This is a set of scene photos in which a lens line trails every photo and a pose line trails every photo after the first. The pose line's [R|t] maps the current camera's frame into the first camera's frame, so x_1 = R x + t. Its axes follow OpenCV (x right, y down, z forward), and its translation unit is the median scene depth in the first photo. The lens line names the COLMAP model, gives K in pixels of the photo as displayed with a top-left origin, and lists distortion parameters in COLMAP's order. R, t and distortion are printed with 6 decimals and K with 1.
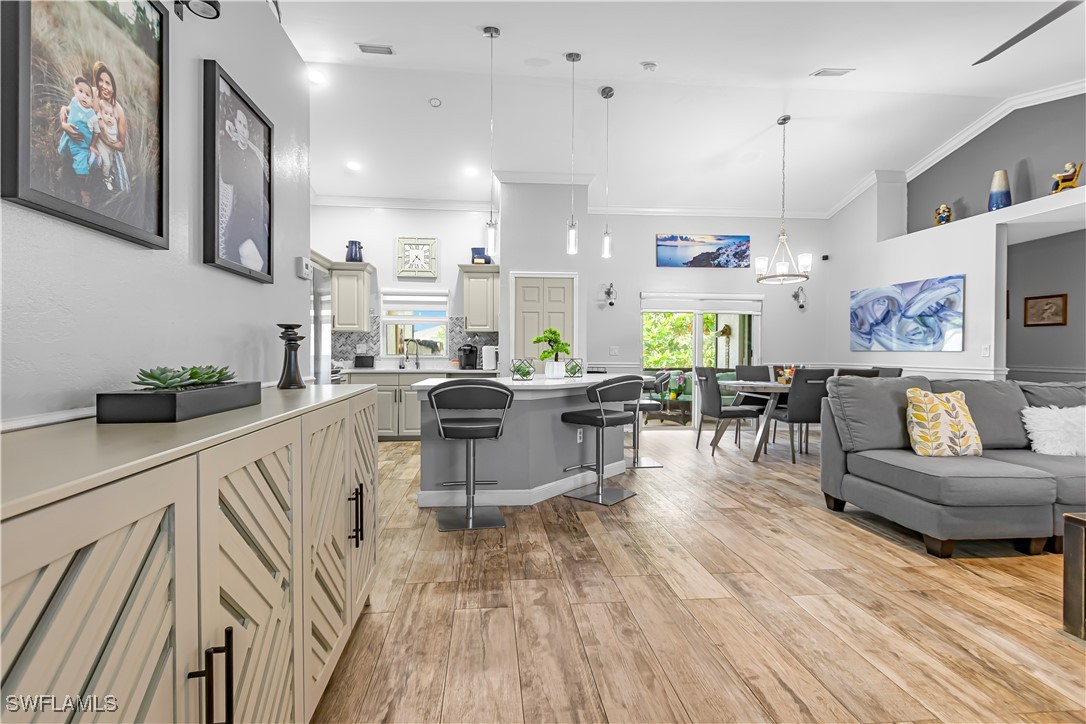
lens RADIAL K [[502.6, 0, 537.1], [0, 502.6, 347.6], [0, 0, 1]] dist [0.003533, 0.000196]
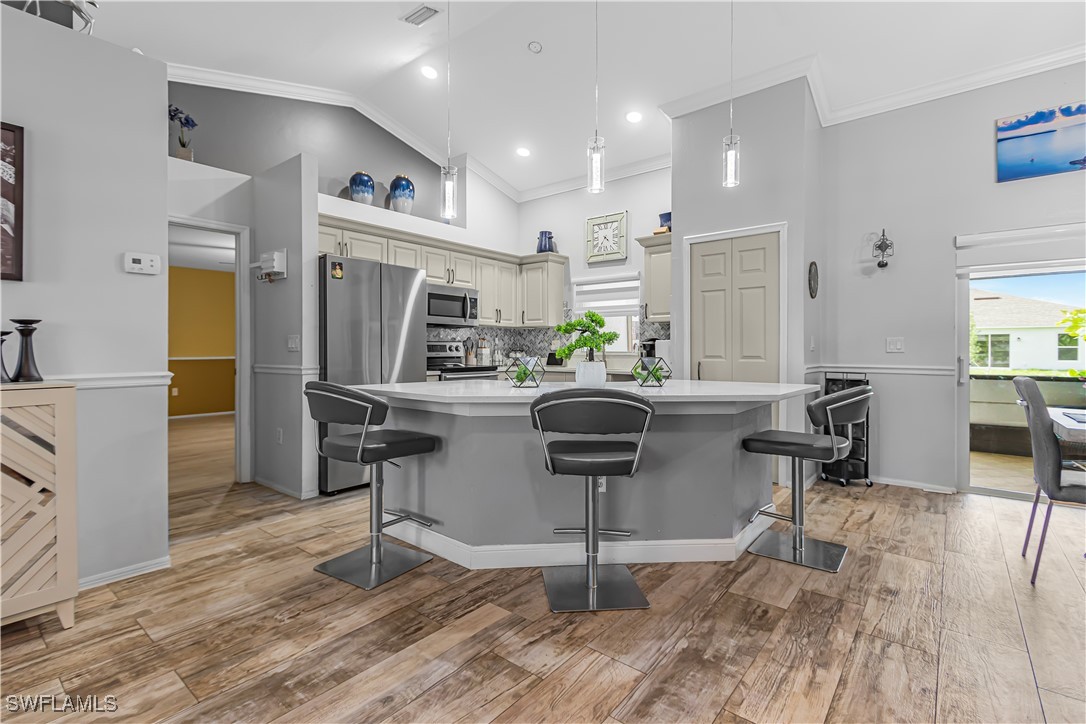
lens RADIAL K [[505.1, 0, 534.3], [0, 505.1, 344.5], [0, 0, 1]] dist [0.004009, 0.000237]
pose [[0.703157, -0.009503, -0.710971, 0.306652], [0.008680, 0.999951, -0.004781, 0.005604], [0.710981, -0.002810, 0.703205, 0.326193]]
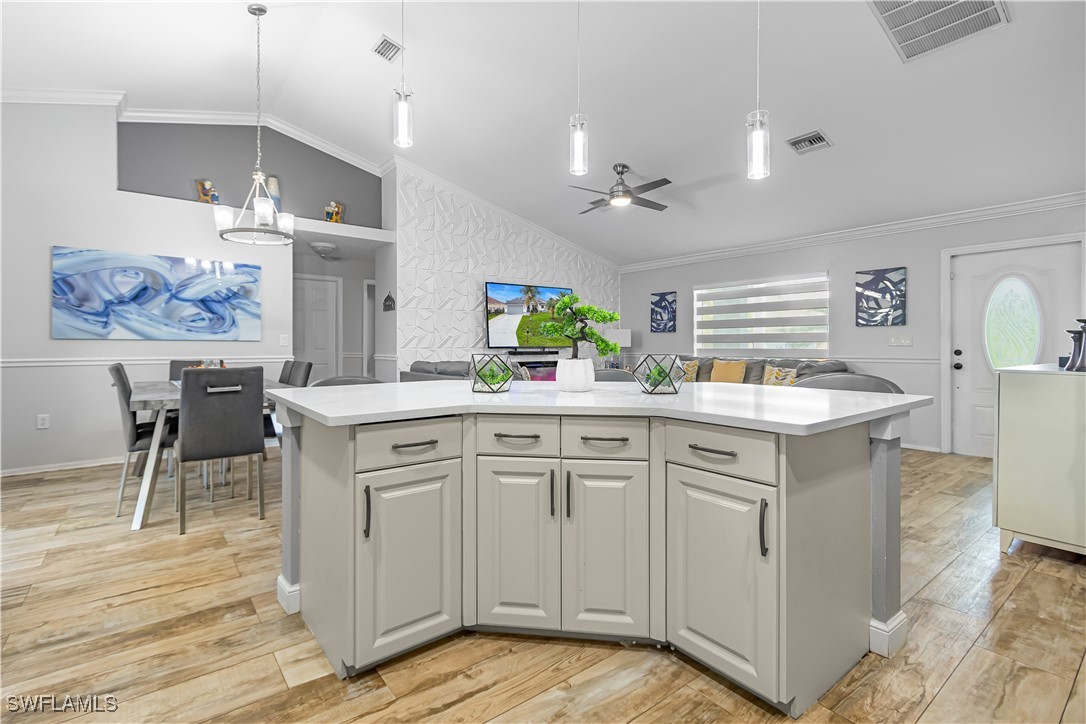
lens RADIAL K [[502.6, 0, 537.1], [0, 502.6, 347.6], [0, 0, 1]] dist [0.003533, 0.000196]
pose [[-0.532482, -0.007100, 0.846412, -0.267661], [-0.010962, 0.999939, 0.001492, 0.010891], [-0.846370, -0.008484, -0.532527, 0.893039]]
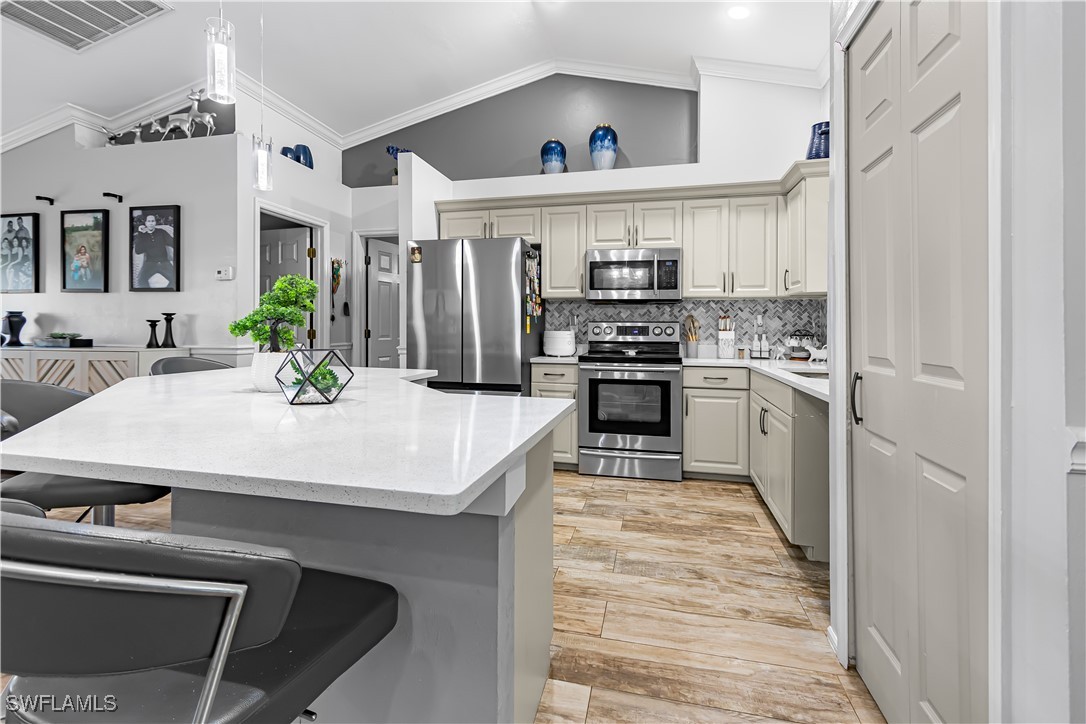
lens RADIAL K [[502.1, 0, 534.5], [0, 502.1, 332.4], [0, 0, 1]] dist [0.004734, 0.000328]
pose [[-0.332574, -0.002723, -0.943073, 0.247928], [0.002698, 0.999989, -0.003838, 0.010654], [0.943073, -0.003821, -0.332563, 0.918509]]
